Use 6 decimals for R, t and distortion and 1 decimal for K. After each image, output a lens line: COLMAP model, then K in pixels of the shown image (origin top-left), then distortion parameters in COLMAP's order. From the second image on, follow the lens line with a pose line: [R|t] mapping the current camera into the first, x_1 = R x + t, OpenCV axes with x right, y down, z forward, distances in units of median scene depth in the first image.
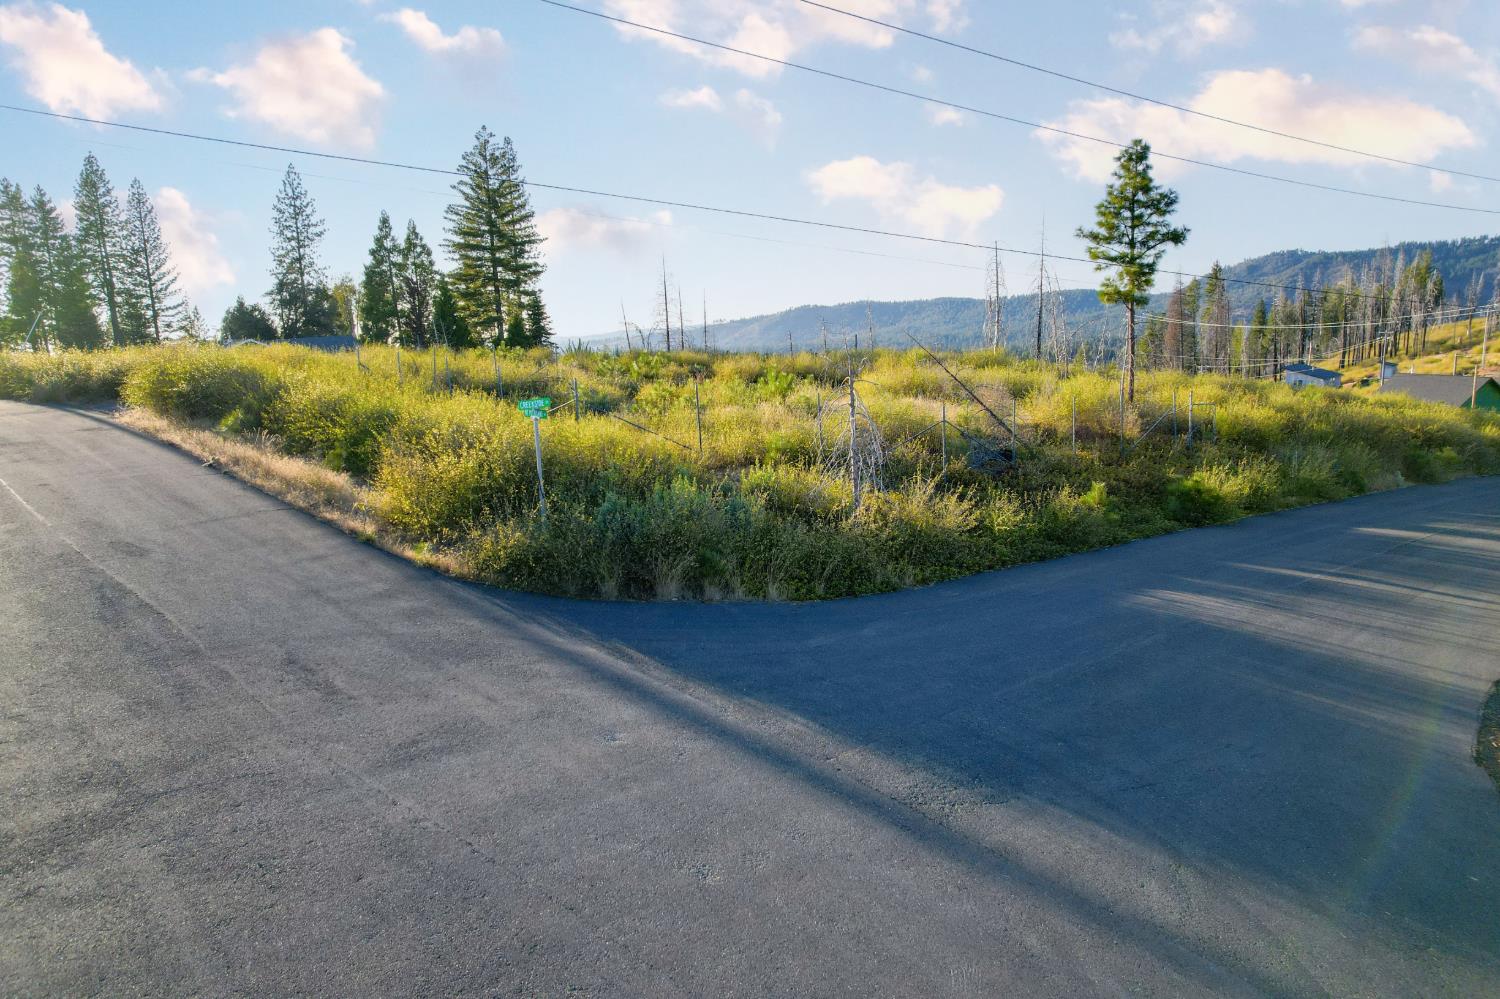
lens RADIAL K [[1021.8, 0, 744.8], [0, 1021.8, 508.0], [0, 0, 1]] dist [-0.067315, 0.057135]
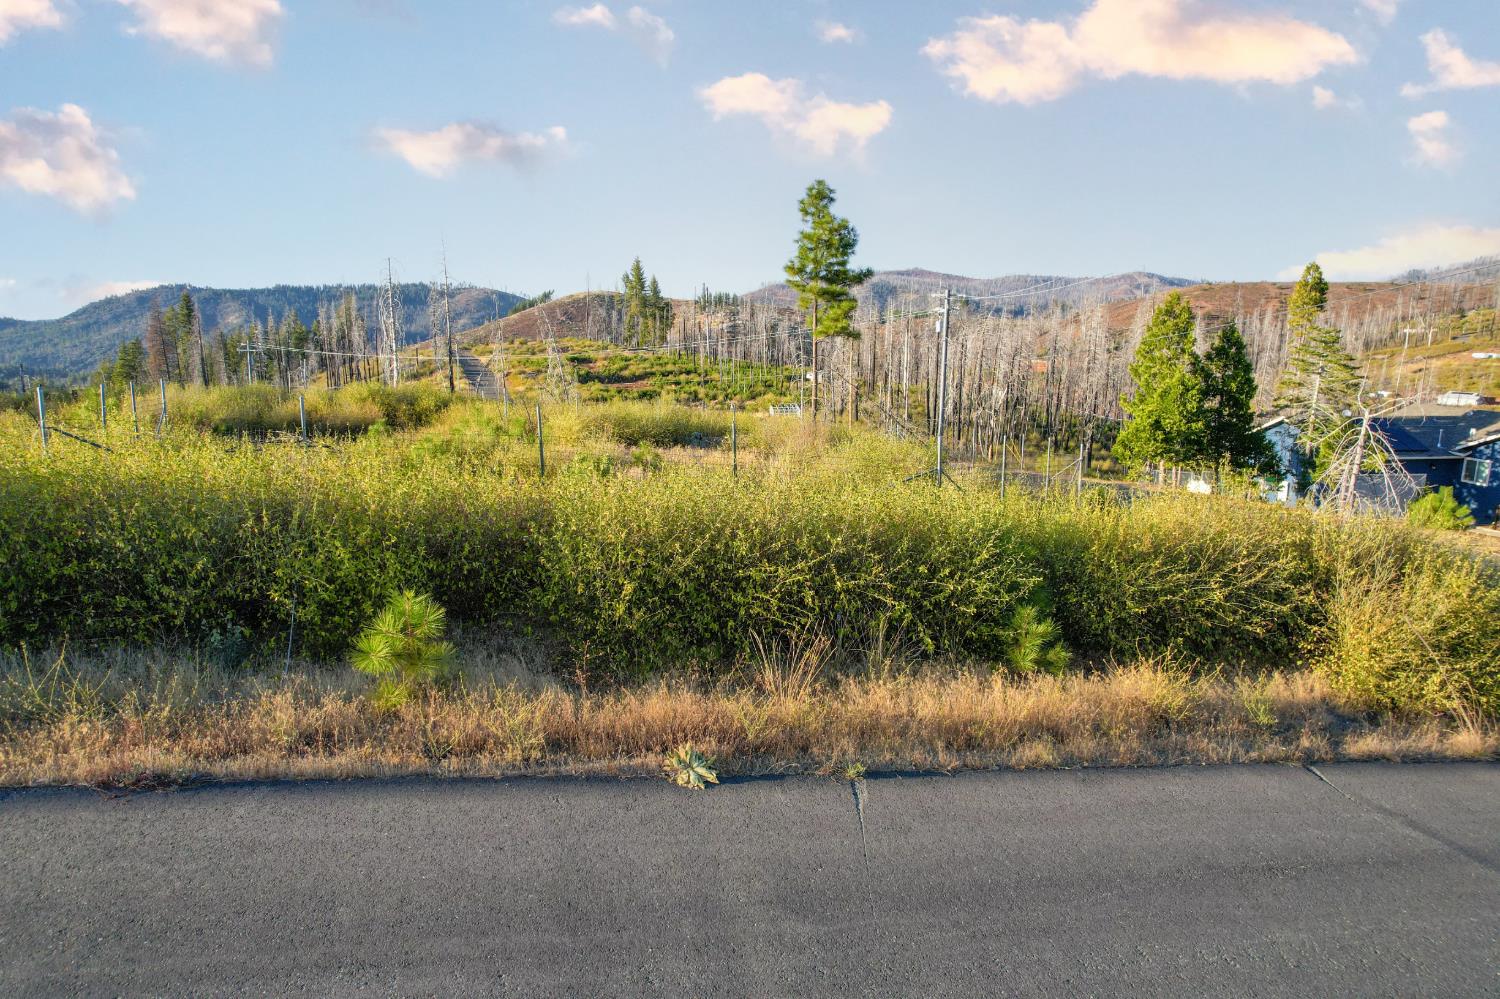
lens RADIAL K [[957.7, 0, 742.9], [0, 957.7, 514.8], [0, 0, 1]] dist [-0.074384, 0.069904]
pose [[0.520225, -0.123543, 0.845046, -0.160256], [0.134706, 0.988966, 0.061656, -0.028834], [-0.843339, 0.081758, 0.531127, 0.174697]]
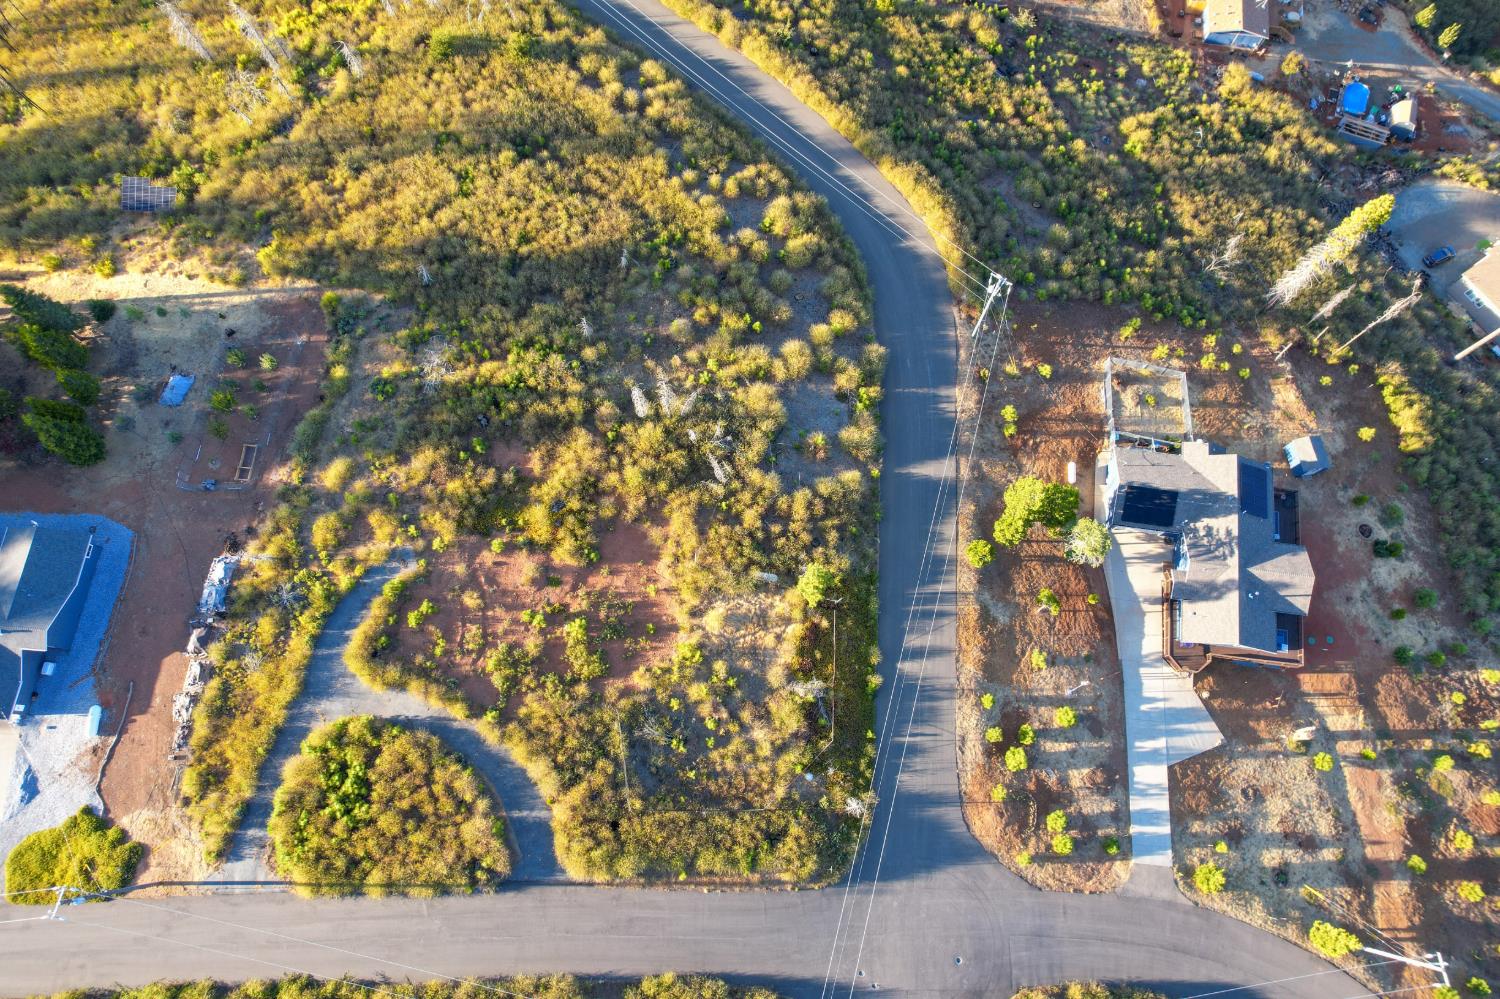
lens RADIAL K [[957.7, 0, 744.9], [0, 957.7, 498.2], [0, 0, 1]] dist [-0.074384, 0.069904]
pose [[0.705905, -0.665360, 0.242886, -0.065828], [0.112455, 0.443840, 0.889022, -0.814595], [-0.699322, -0.600252, 0.388132, 0.083812]]
